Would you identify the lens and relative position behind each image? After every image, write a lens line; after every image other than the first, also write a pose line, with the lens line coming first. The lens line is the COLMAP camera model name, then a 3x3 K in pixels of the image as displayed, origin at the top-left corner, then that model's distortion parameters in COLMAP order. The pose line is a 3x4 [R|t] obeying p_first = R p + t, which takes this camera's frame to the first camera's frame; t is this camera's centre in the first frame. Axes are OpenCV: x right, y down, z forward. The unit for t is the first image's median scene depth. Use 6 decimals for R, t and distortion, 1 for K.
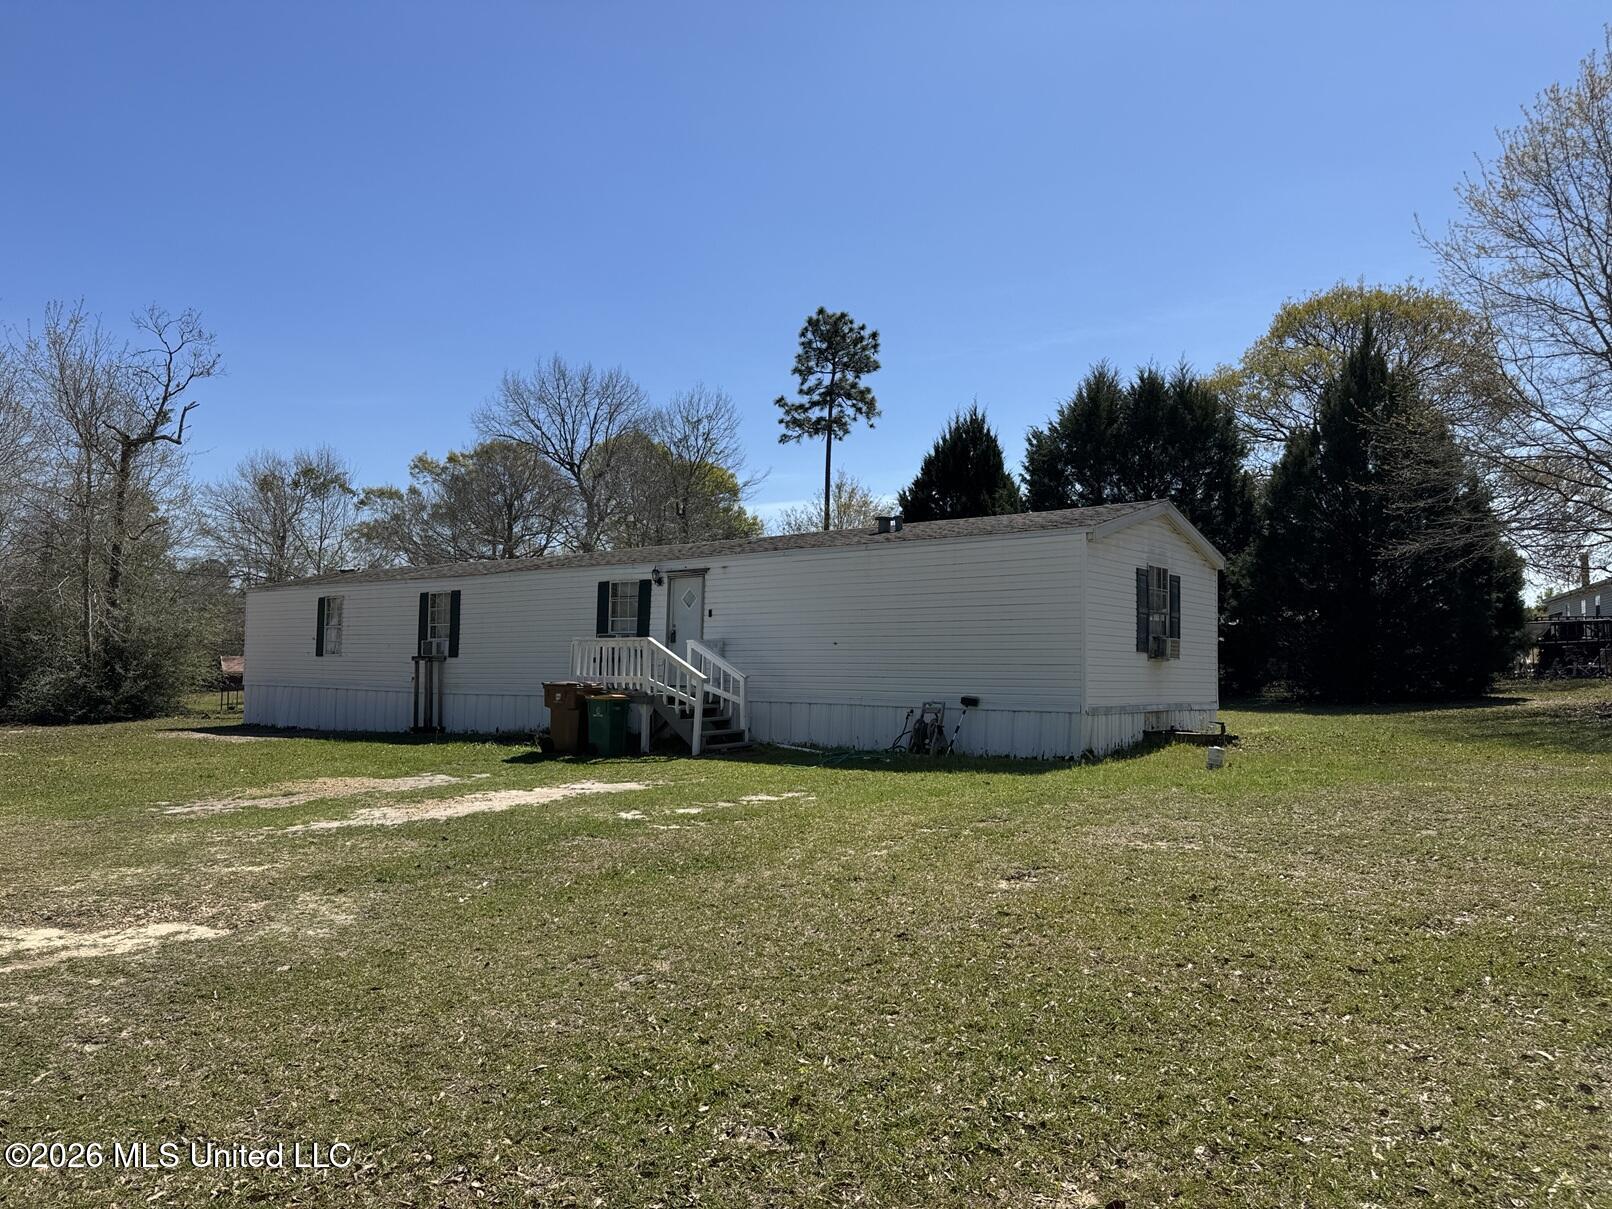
lens RADIAL K [[1137.6, 0, 806.0], [0, 1137.6, 604.5], [0, 0, 1]] dist [-0.002552, -0.001906]
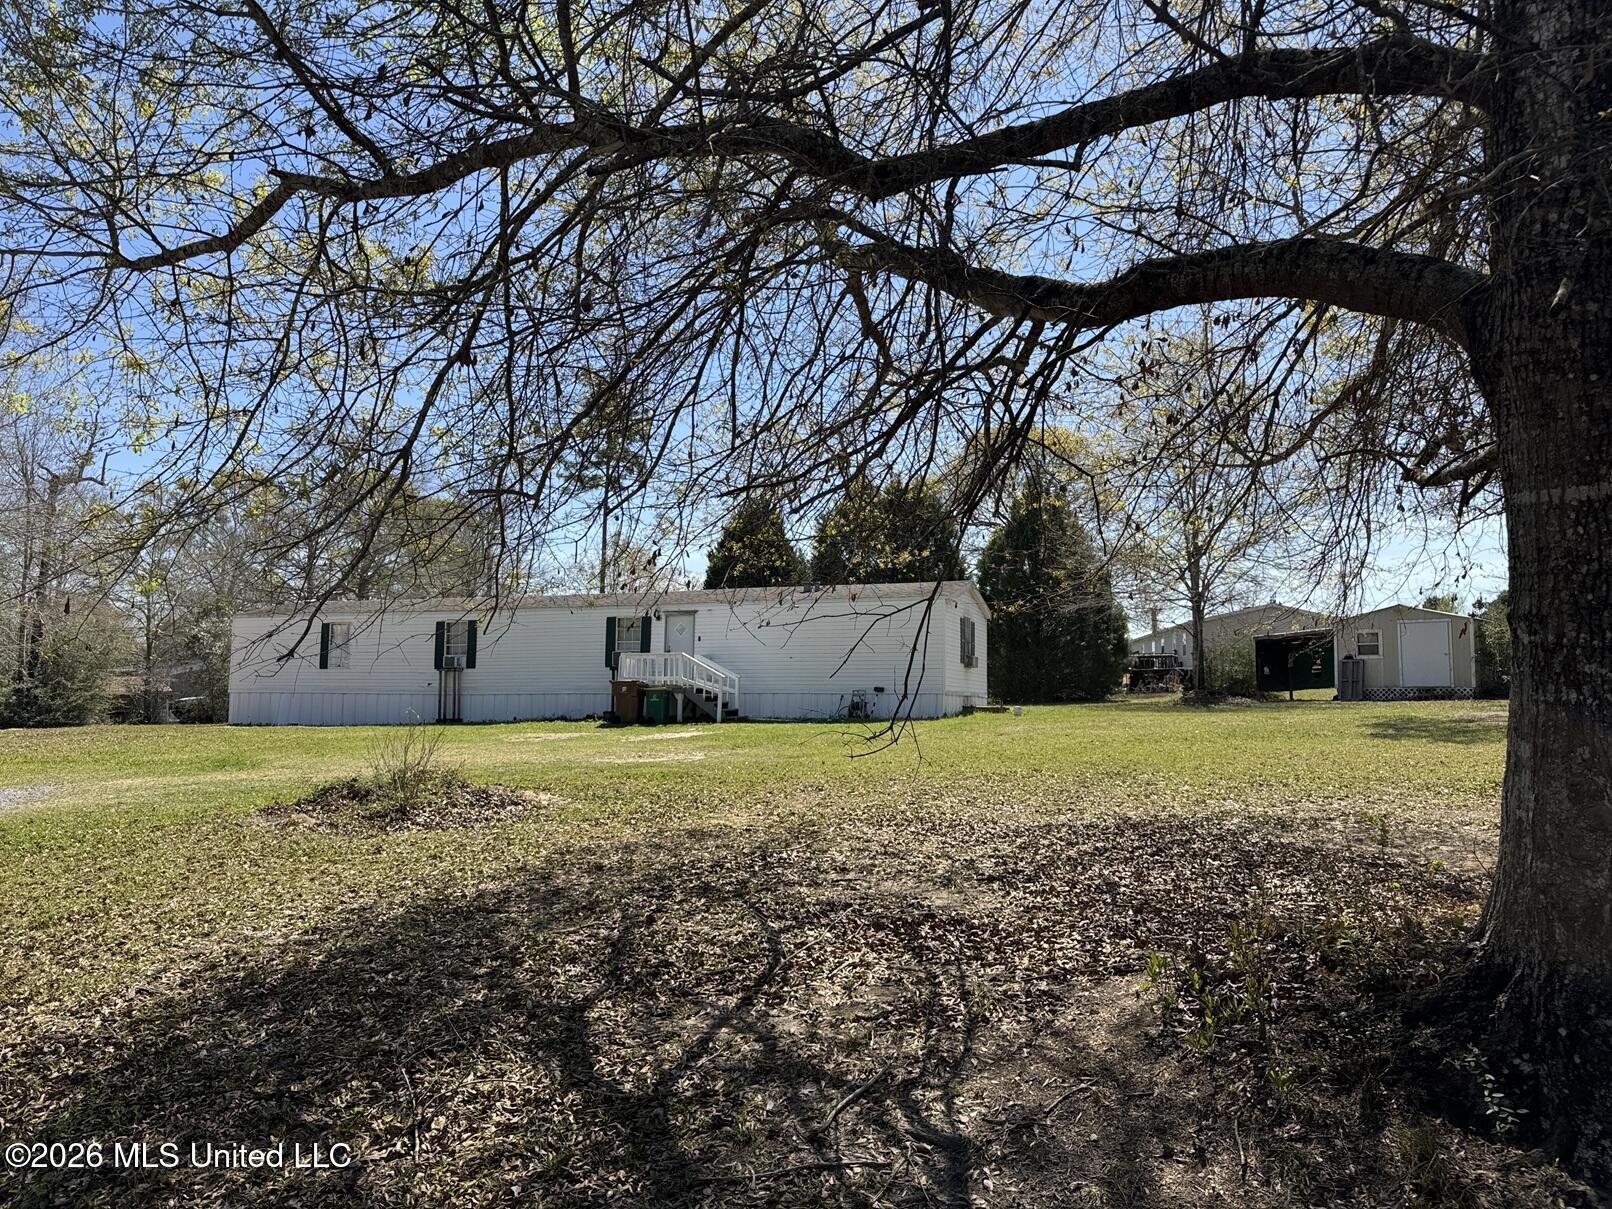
lens RADIAL K [[1131.6, 0, 806.0], [0, 1131.6, 604.5], [0, 0, 1]] dist [0.001043, 0.000075]
pose [[0.952929, 0.026134, 0.302064, -0.402658], [-0.017705, 0.999375, -0.030610, 0.004080], [-0.302675, 0.023821, 0.952796, -0.547901]]
